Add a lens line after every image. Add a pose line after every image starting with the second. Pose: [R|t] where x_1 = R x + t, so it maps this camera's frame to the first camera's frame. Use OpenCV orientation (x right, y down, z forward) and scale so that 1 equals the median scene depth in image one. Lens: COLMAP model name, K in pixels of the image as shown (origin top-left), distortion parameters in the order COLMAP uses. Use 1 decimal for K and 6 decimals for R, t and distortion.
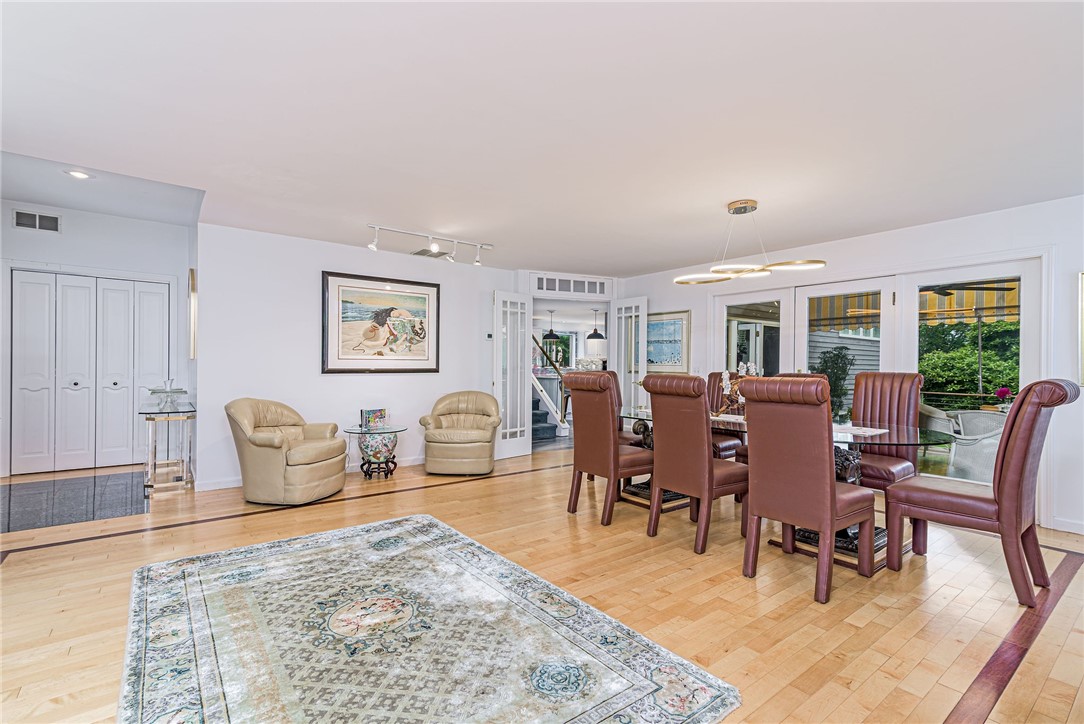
lens RADIAL K [[496.8, 0, 535.9], [0, 496.8, 361.1], [0, 0, 1]] dist [0.001301, 0.000108]
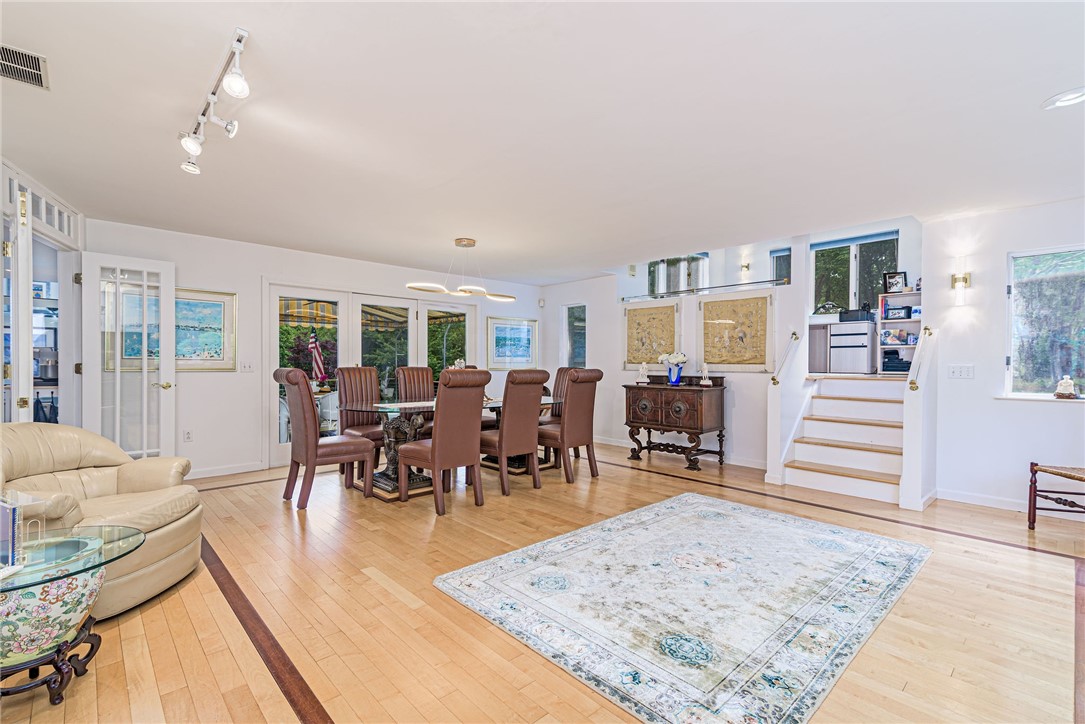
lens RADIAL K [[485.9, 0, 539.6], [0, 485.9, 365.1], [0, 0, 1]] dist [0.002009, 0.000300]
pose [[-0.109694, -0.008088, 0.993932, -0.788775], [-0.013568, 0.999886, 0.006639, 0.007433], [-0.993873, -0.012757, -0.109792, 0.823277]]
